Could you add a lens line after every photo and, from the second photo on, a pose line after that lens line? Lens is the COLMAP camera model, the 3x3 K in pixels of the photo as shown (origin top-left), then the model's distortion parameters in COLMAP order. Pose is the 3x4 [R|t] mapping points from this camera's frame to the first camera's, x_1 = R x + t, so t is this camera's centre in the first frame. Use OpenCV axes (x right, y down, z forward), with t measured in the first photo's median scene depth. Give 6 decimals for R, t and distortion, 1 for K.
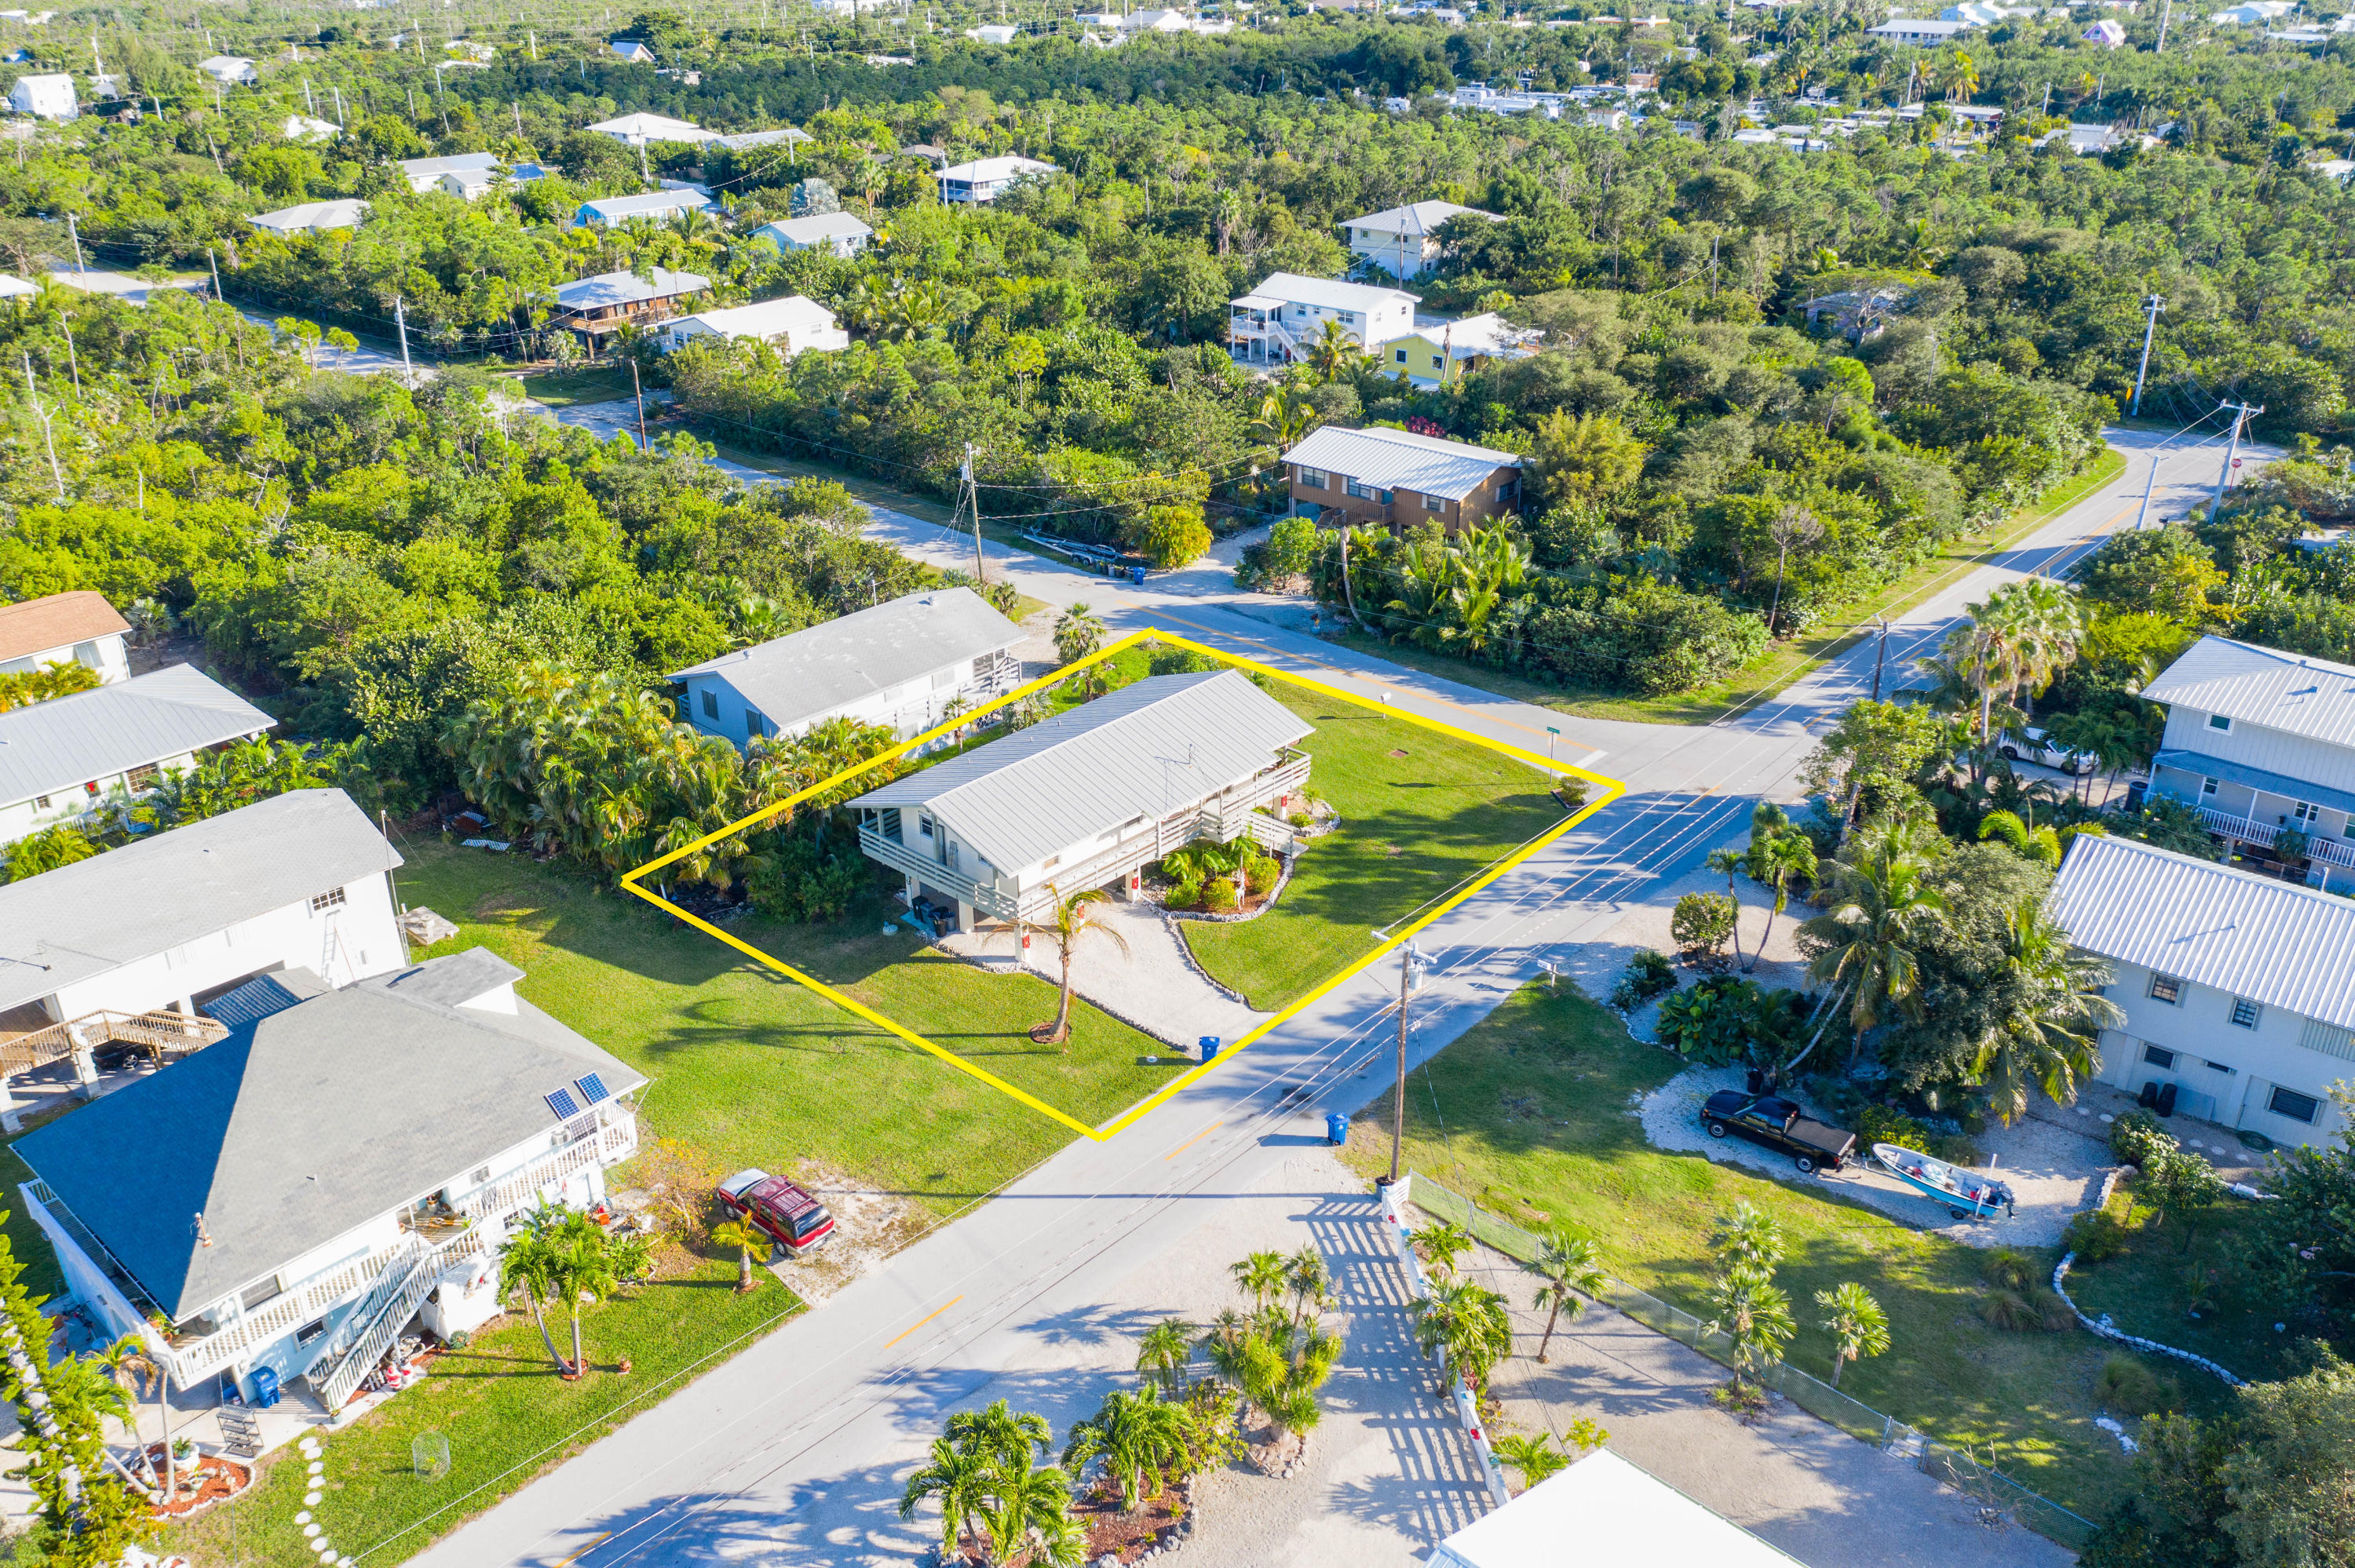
lens RADIAL K [[1835.7, 0, 1158.2], [0, 1835.7, 776.4], [0, 0, 1]] dist [-0.014650, 0.003249]
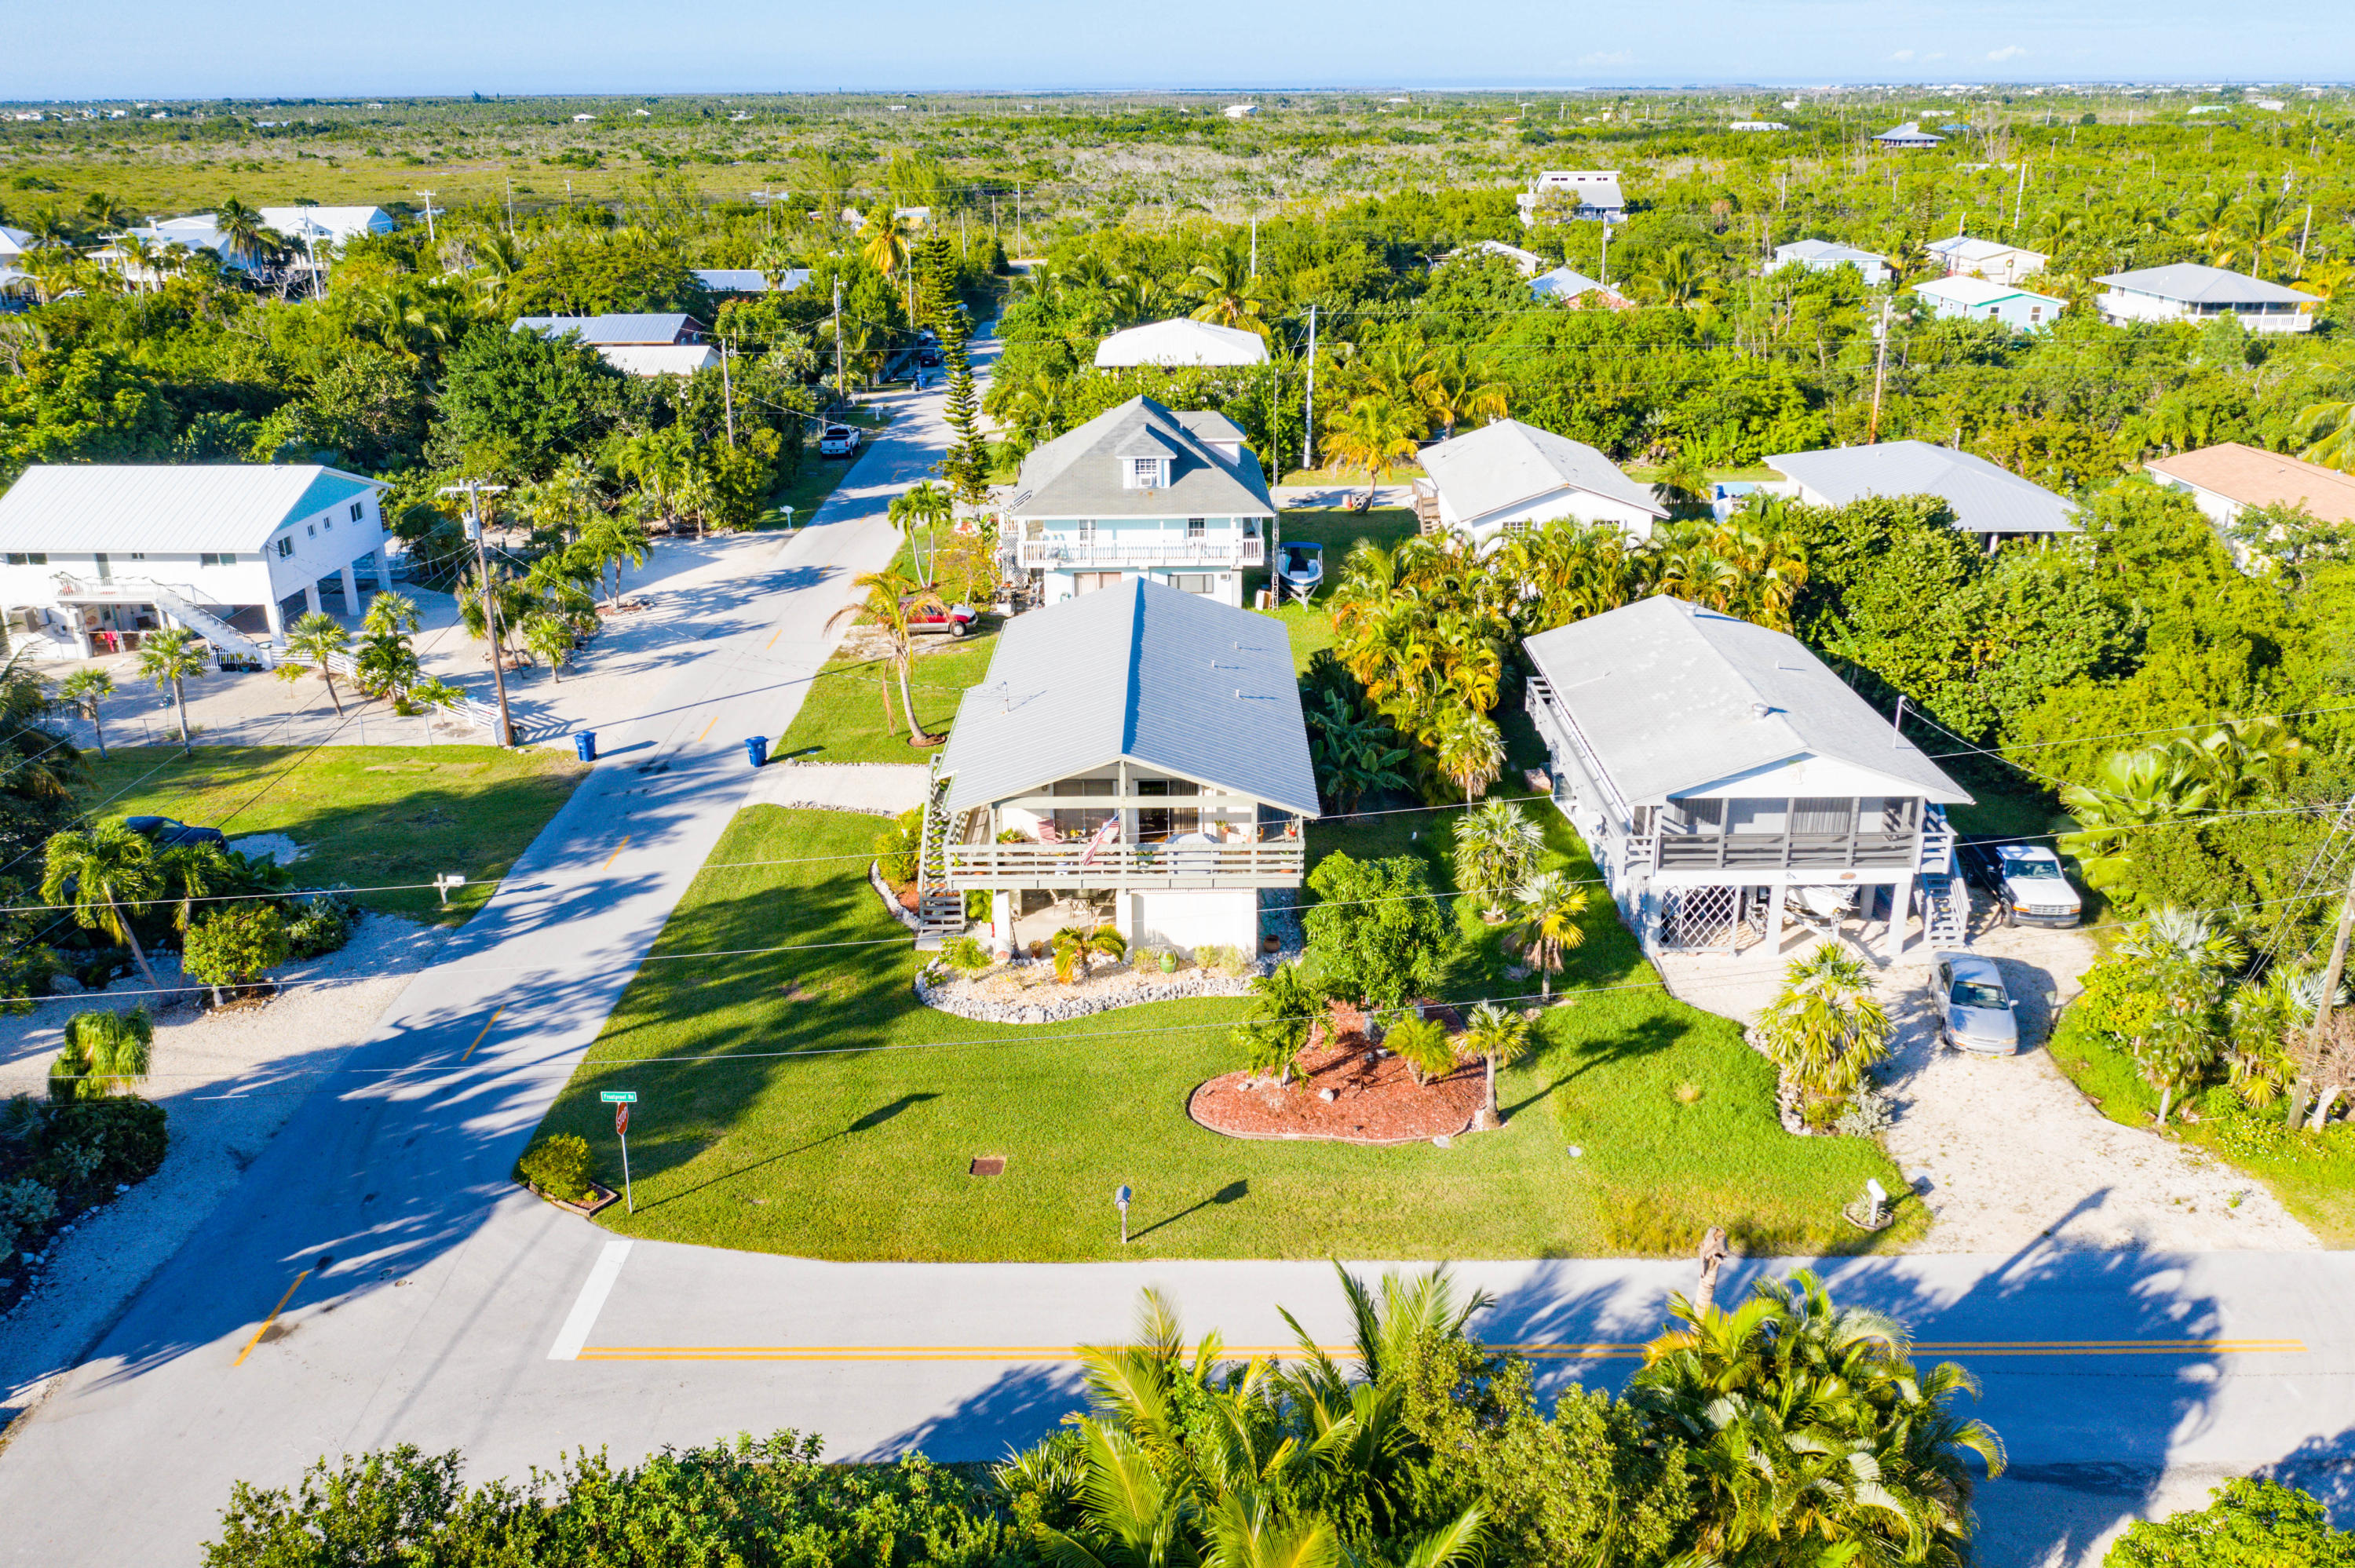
lens RADIAL K [[1835.7, 0, 1158.2], [0, 1835.7, 776.4], [0, 0, 1]] dist [-0.014650, 0.003249]
pose [[-0.738695, 0.252599, -0.624918, 0.419623], [-0.272594, 0.735969, 0.619712, -0.438731], [0.616459, 0.628127, -0.474800, 1.376187]]
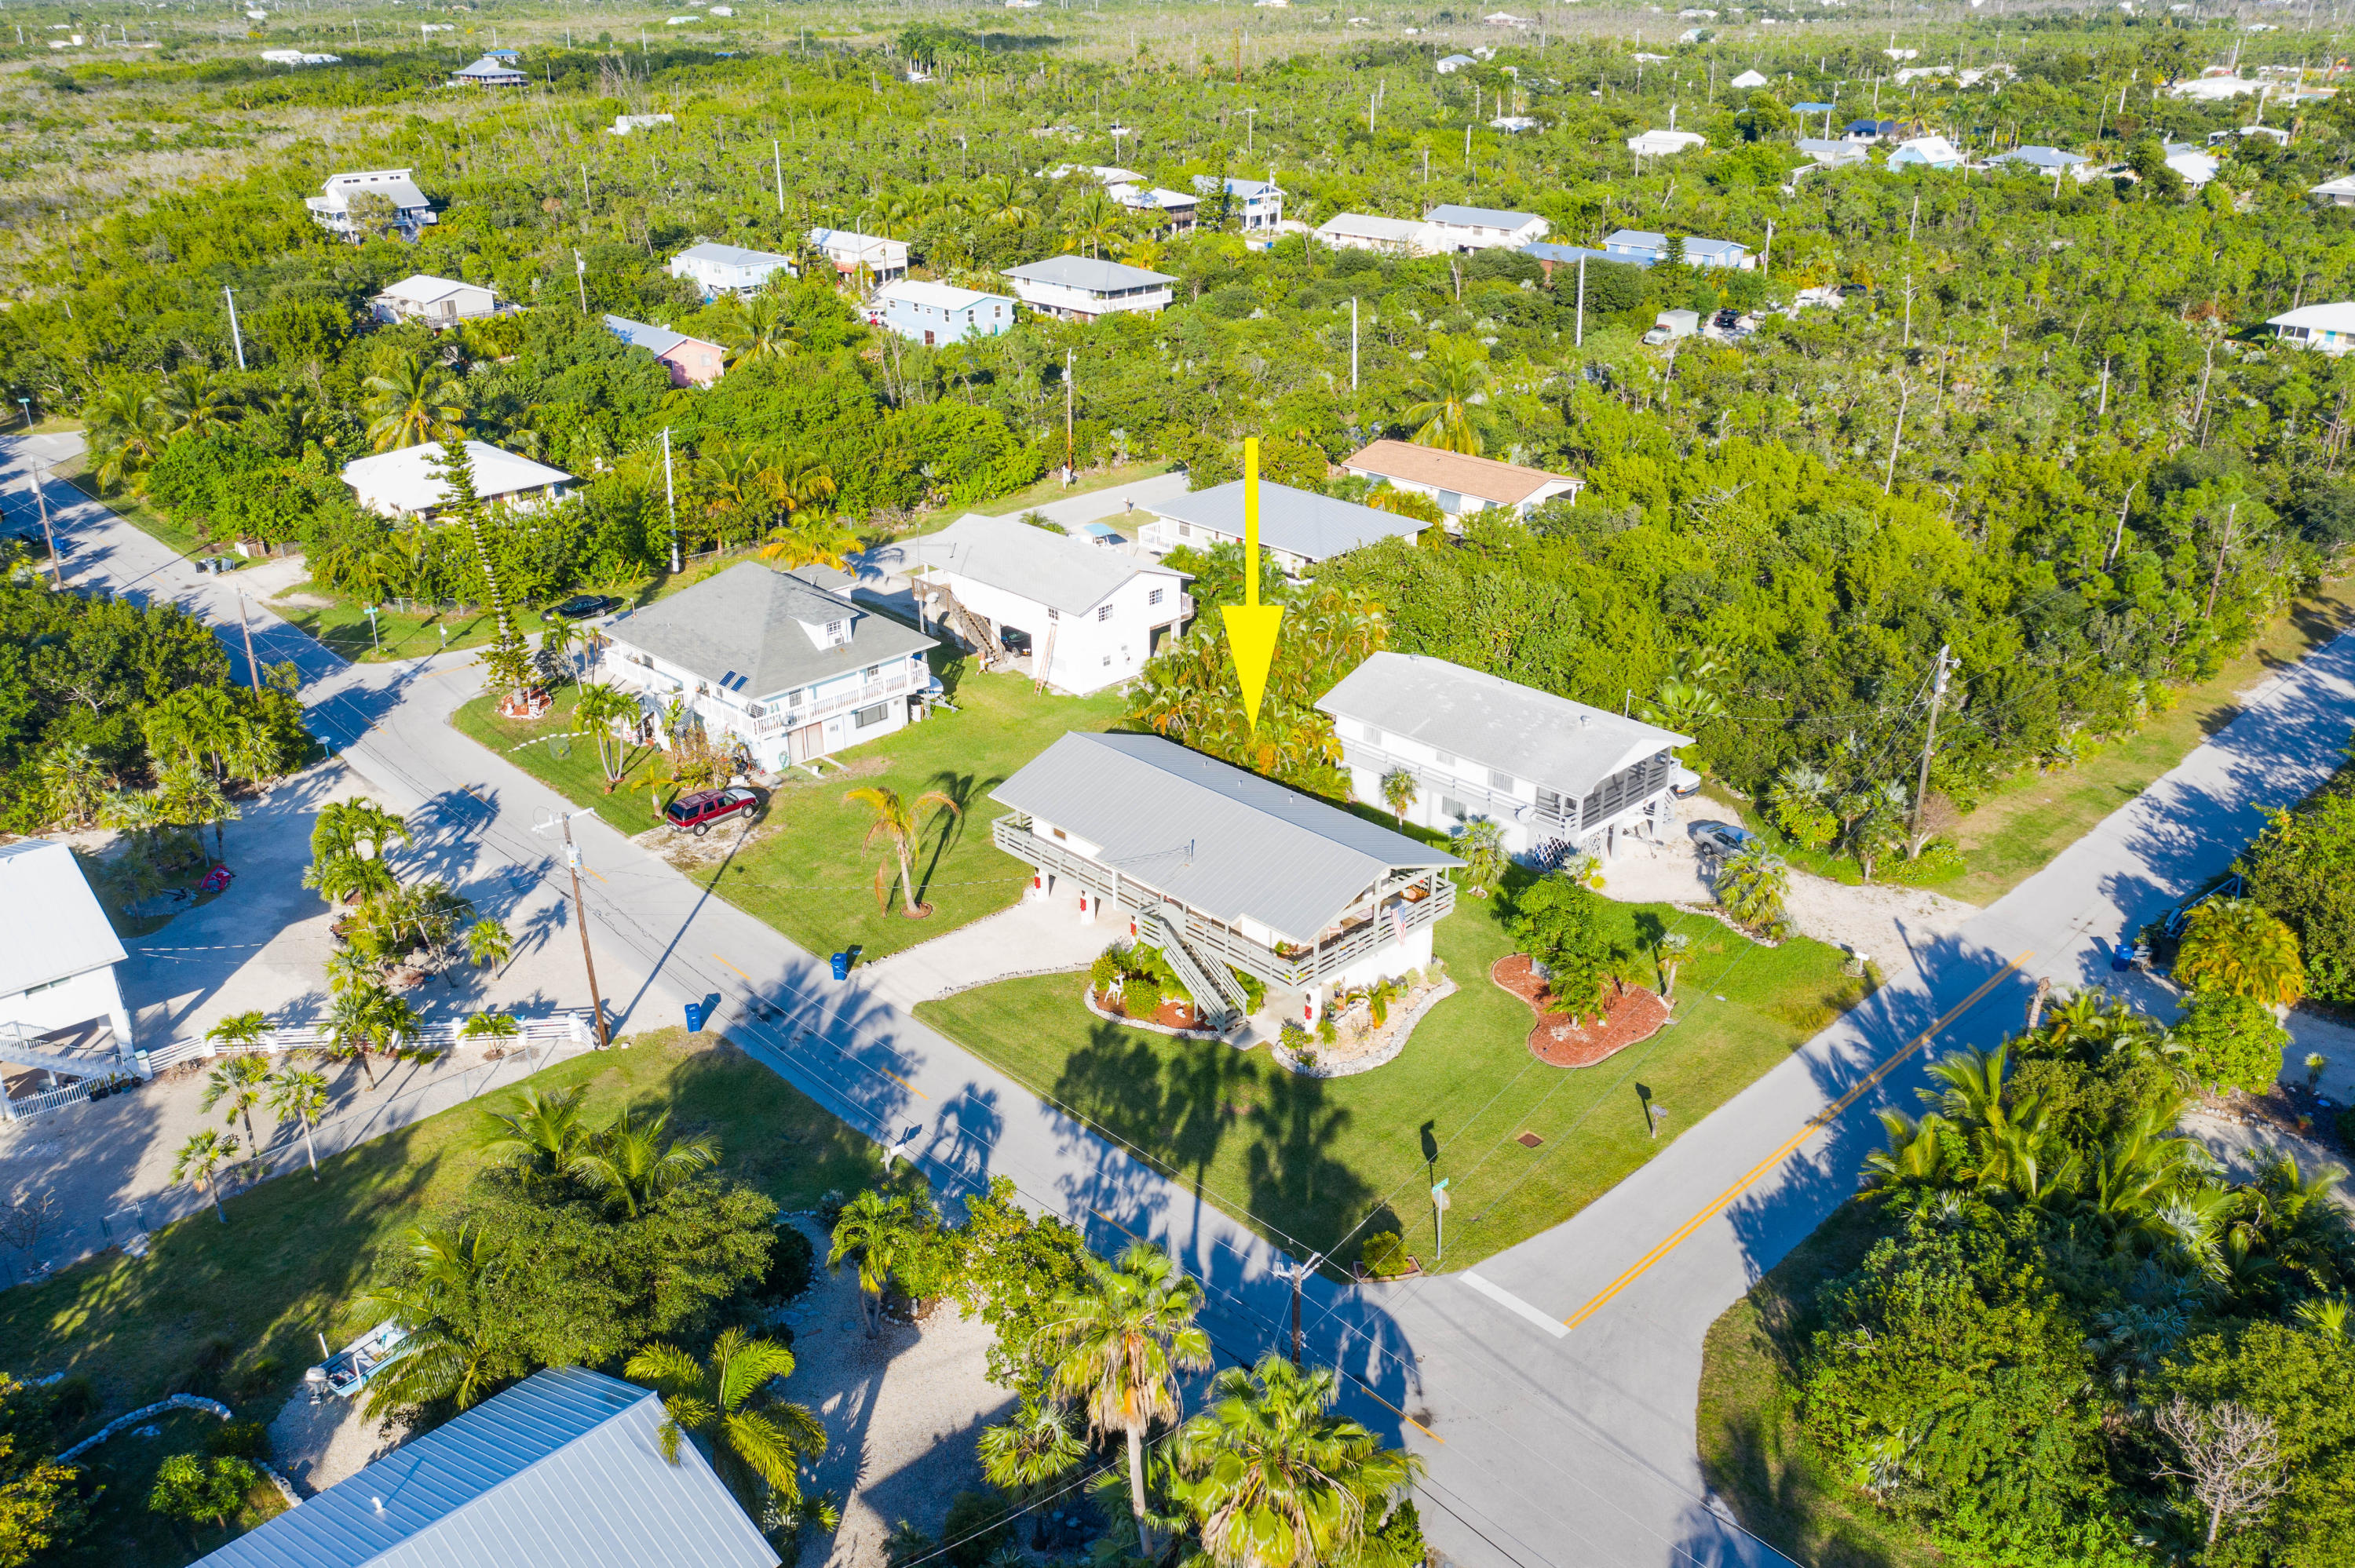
lens RADIAL K [[1838.8, 0, 1177.5], [0, 1838.8, 784.0], [0, 0, 1]] dist [-0.010209, 0.004231]
pose [[-0.055000, 0.416482, -0.907479, 0.845873], [-0.422681, 0.813692, 0.399057, -0.407733], [0.904608, 0.405523, 0.131286, 0.847751]]
